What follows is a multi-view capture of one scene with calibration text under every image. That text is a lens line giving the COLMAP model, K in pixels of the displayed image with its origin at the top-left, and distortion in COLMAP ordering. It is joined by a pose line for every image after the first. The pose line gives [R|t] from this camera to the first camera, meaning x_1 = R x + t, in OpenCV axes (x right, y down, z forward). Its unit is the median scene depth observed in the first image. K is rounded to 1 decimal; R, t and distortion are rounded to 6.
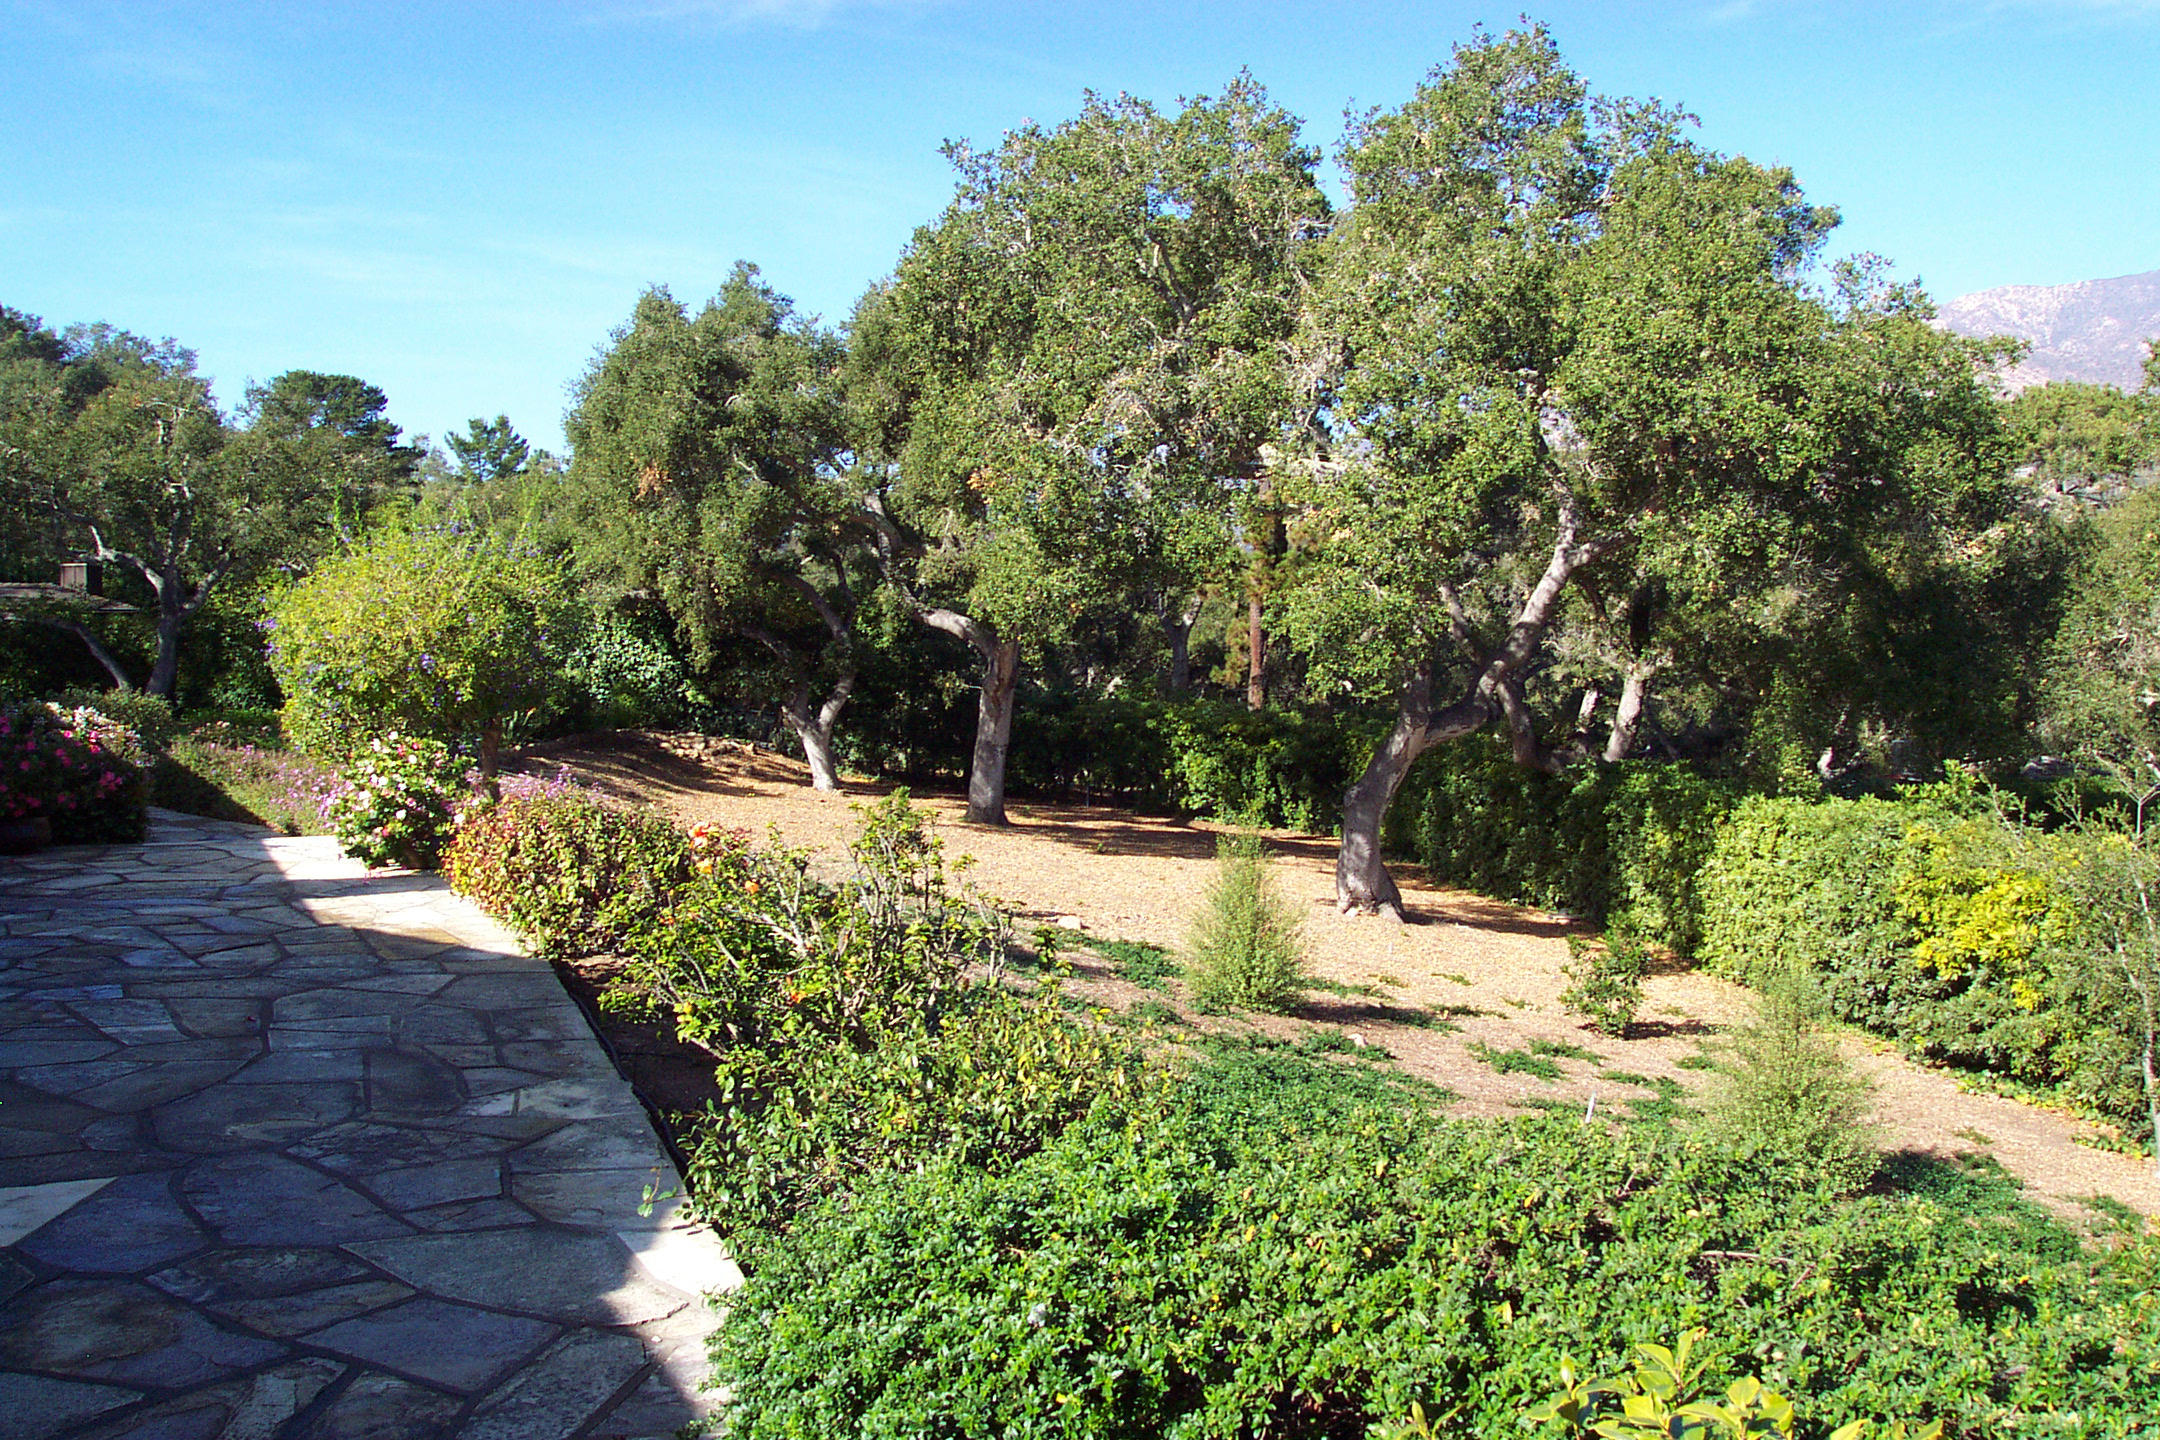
lens RADIAL K [[1732.3, 0, 1082.2], [0, 1732.3, 715.7], [0, 0, 1]] dist [-0.095426, 0.038343]
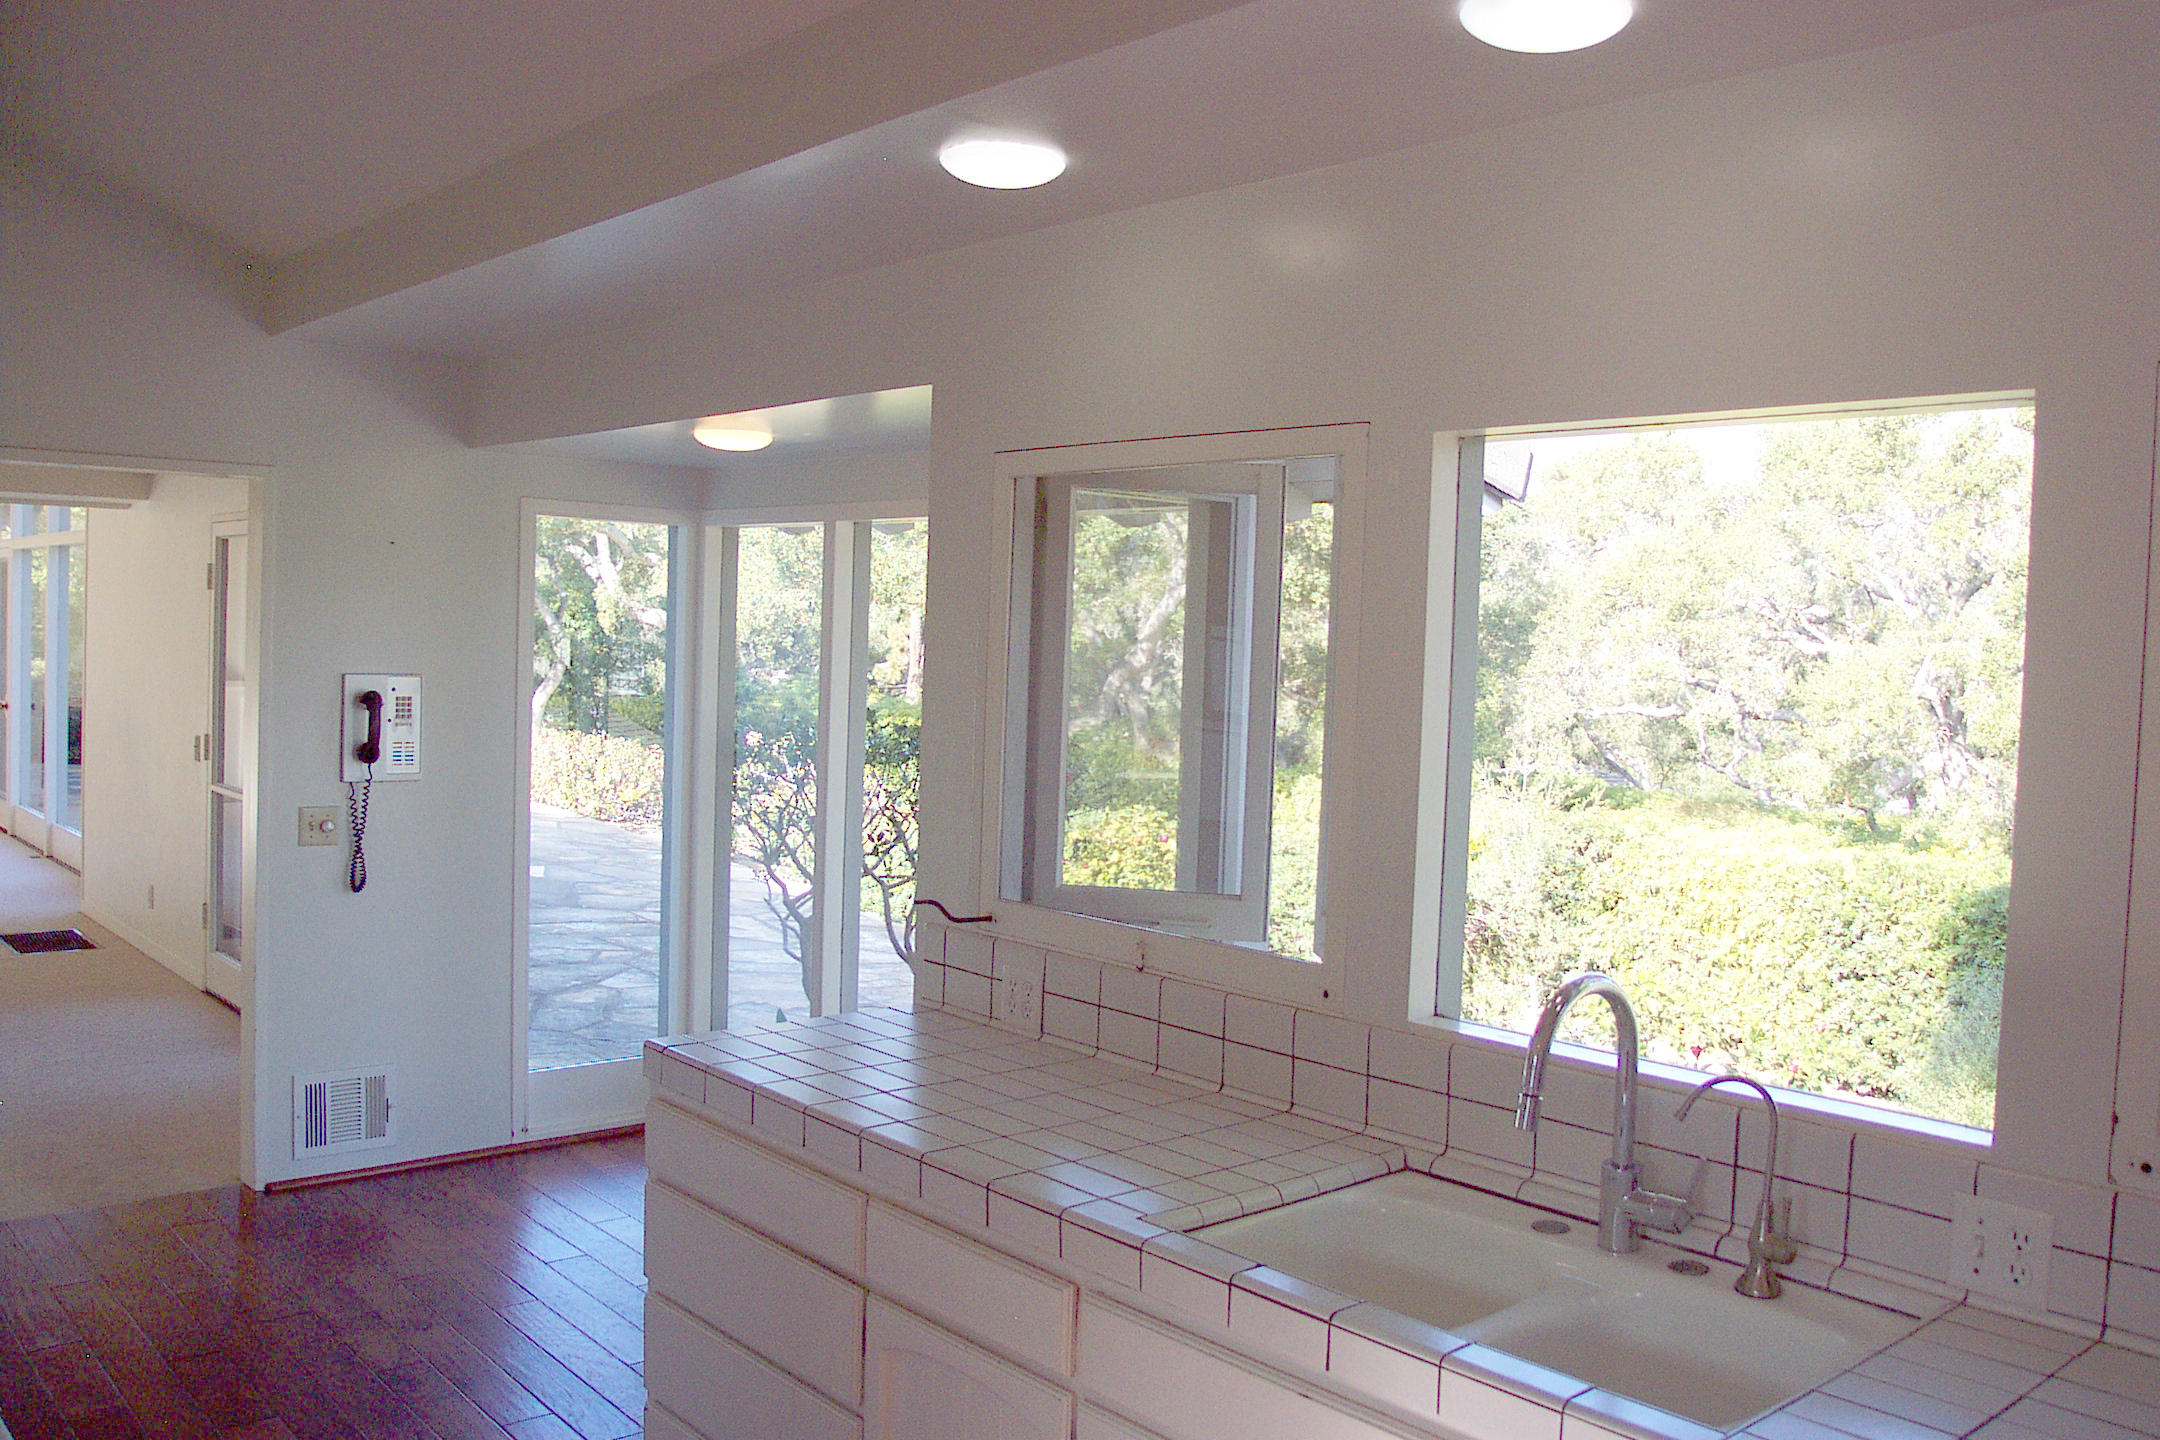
lens RADIAL K [[1732.3, 0, 1080.0], [0, 1732.3, 723.5], [0, 0, 1]] dist [-0.095426, 0.038343]
pose [[0.978251, 0.027232, 0.205629, -0.057140], [-0.028319, 0.999596, 0.002344, 0.007204], [-0.205482, -0.008116, 0.978627, -0.270902]]
